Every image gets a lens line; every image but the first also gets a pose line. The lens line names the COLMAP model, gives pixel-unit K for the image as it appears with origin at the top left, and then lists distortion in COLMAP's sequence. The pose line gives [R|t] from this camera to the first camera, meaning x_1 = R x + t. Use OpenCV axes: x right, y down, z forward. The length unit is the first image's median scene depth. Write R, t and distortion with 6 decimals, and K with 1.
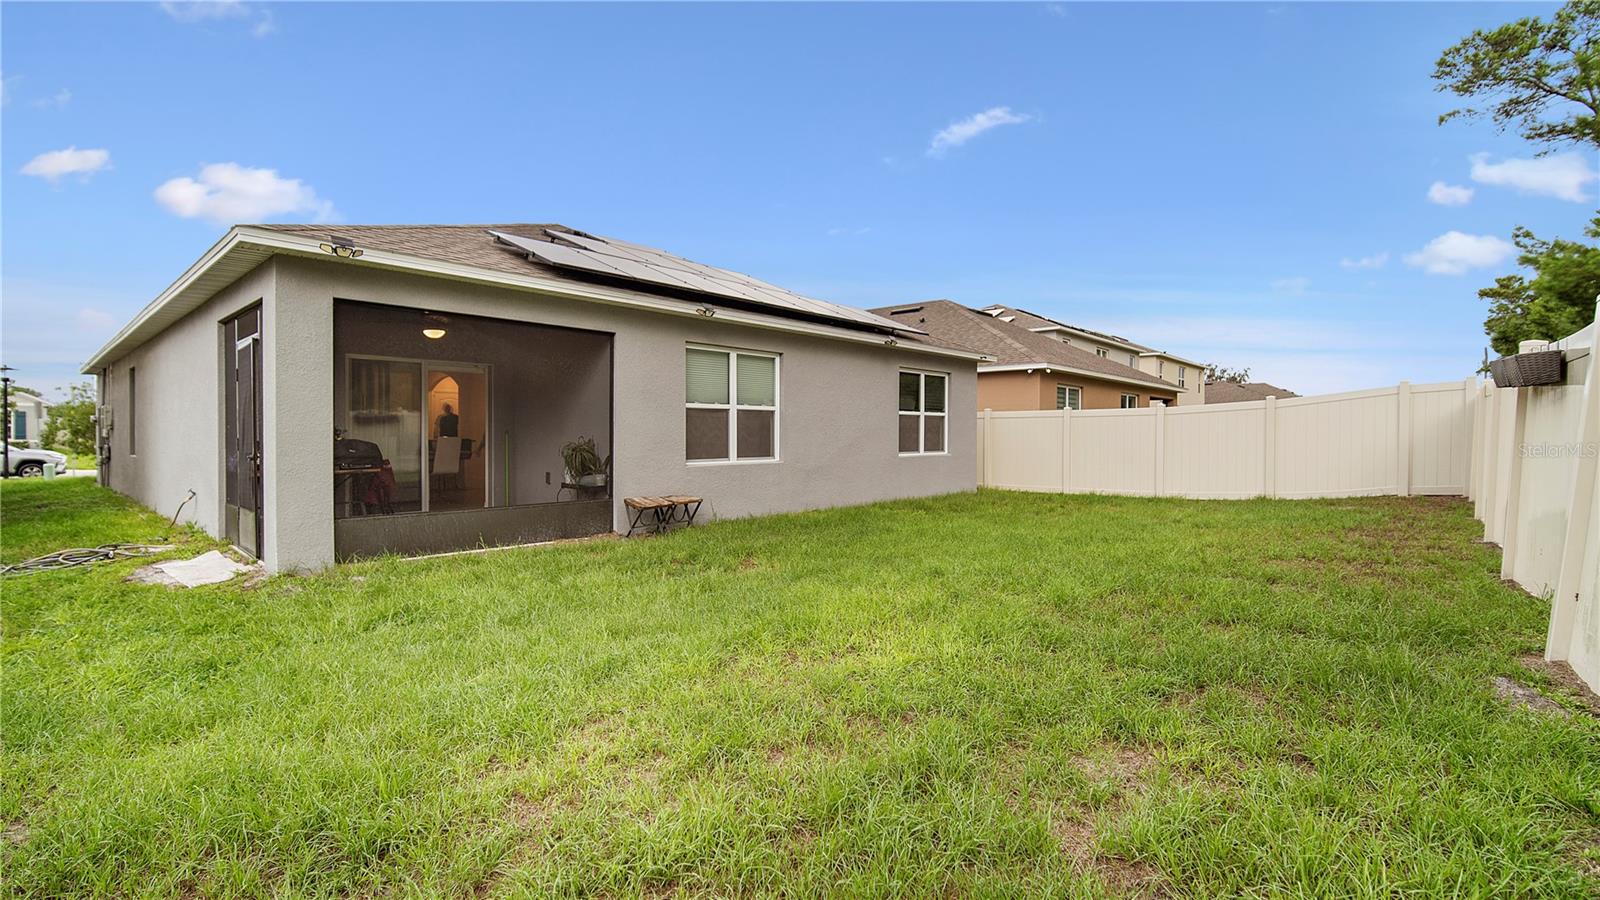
lens RADIAL K [[714.1, 0, 794.2], [0, 714.1, 443.9], [0, 0, 1]] dist [-0.001873, 0.000151]
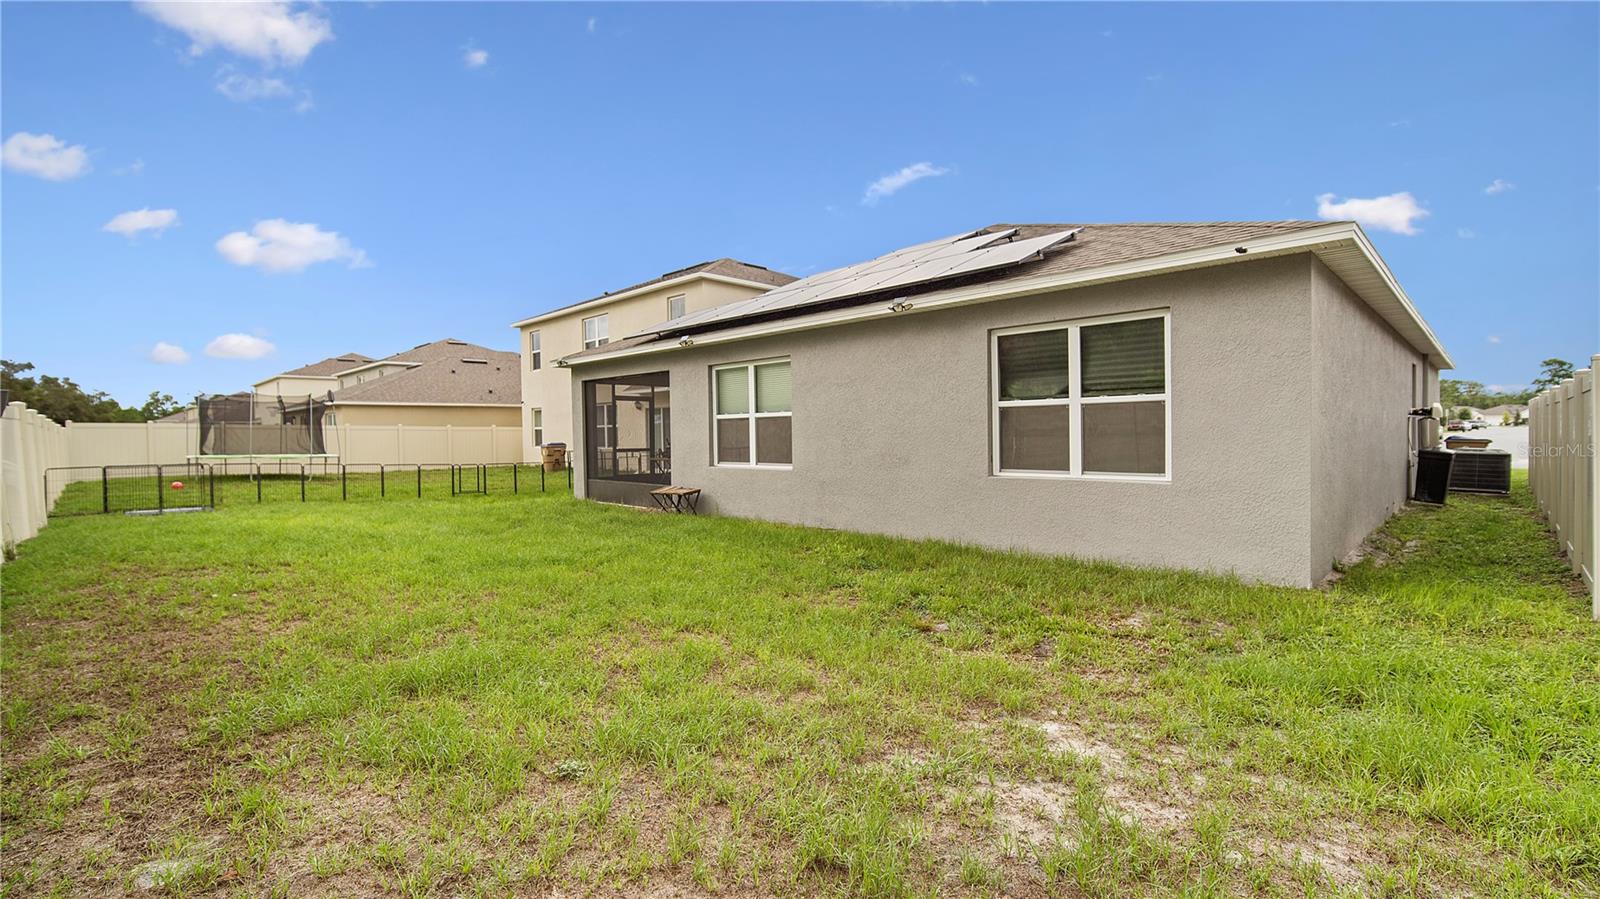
lens RADIAL K [[714.1, 0, 794.2], [0, 714.1, 443.4], [0, 0, 1]] dist [-0.001873, 0.000151]
pose [[-0.035377, 0.006892, -0.999350, 0.820691], [-0.007268, 0.999948, 0.007154, -0.014760], [0.999348, 0.007516, -0.035325, 0.917188]]
